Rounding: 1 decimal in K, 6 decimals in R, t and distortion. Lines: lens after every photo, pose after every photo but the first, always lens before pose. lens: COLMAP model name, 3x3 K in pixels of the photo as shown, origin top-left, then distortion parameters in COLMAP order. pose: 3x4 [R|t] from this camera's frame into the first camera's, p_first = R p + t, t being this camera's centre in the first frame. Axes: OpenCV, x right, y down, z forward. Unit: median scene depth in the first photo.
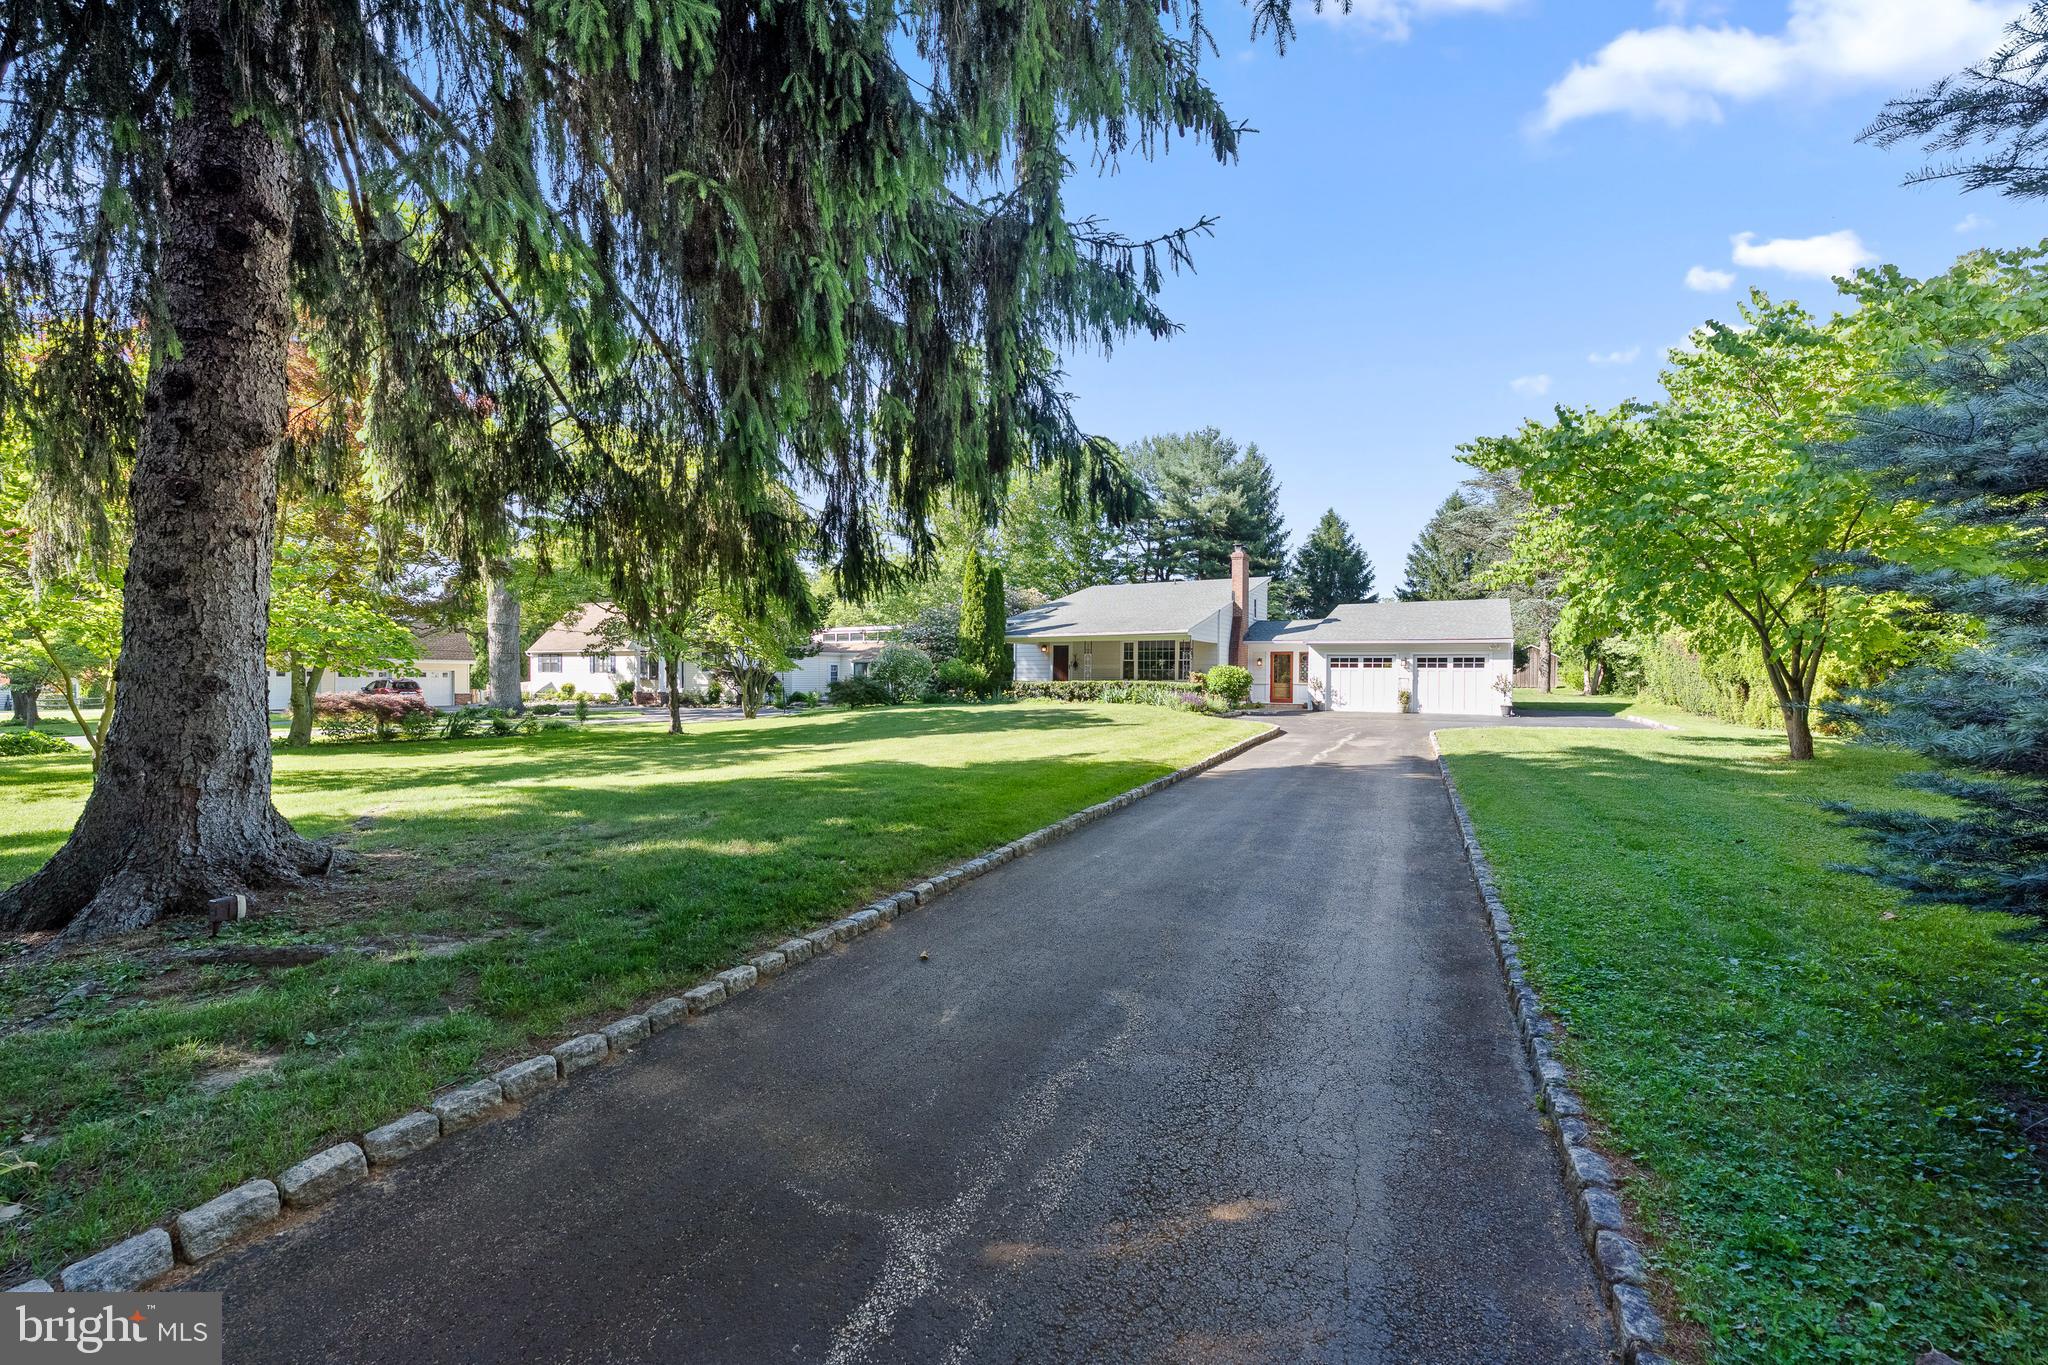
lens RADIAL K [[836.3, 0, 1024.4], [0, 836.3, 677.0], [0, 0, 1]] dist [-0.000325, 0.000259]
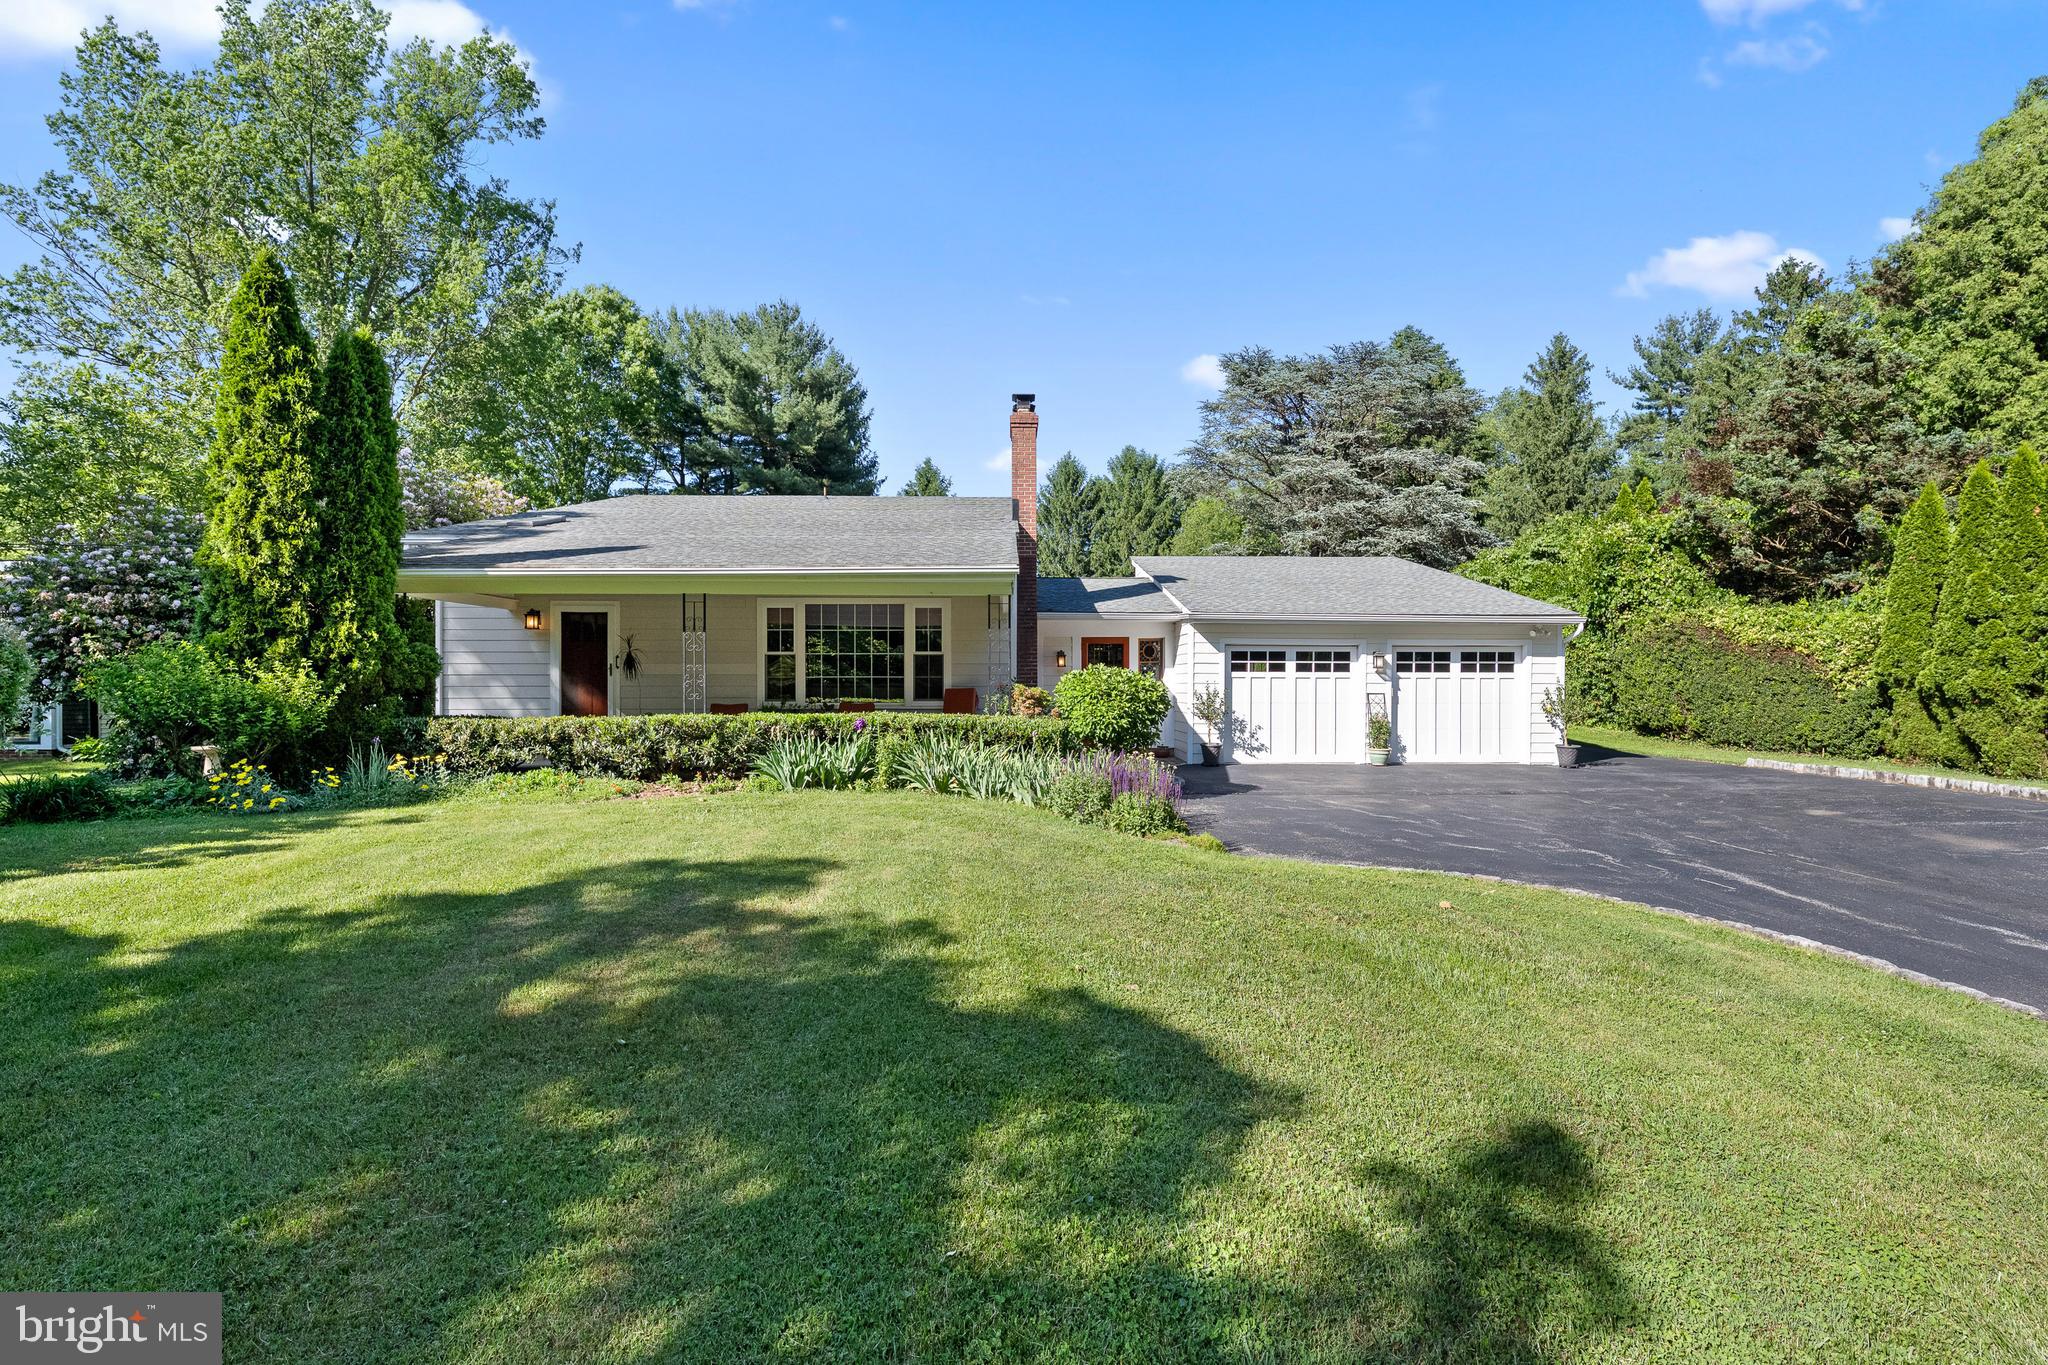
lens RADIAL K [[920.6, 0, 1016.1], [0, 920.6, 678.4], [0, 0, 1]] dist [-0.003021, 0.000628]
pose [[0.850908, -0.006405, 0.525276, -0.008646], [0.006971, 0.999975, 0.000900, -0.008891], [-0.525269, 0.002896, 0.850931, 0.621957]]
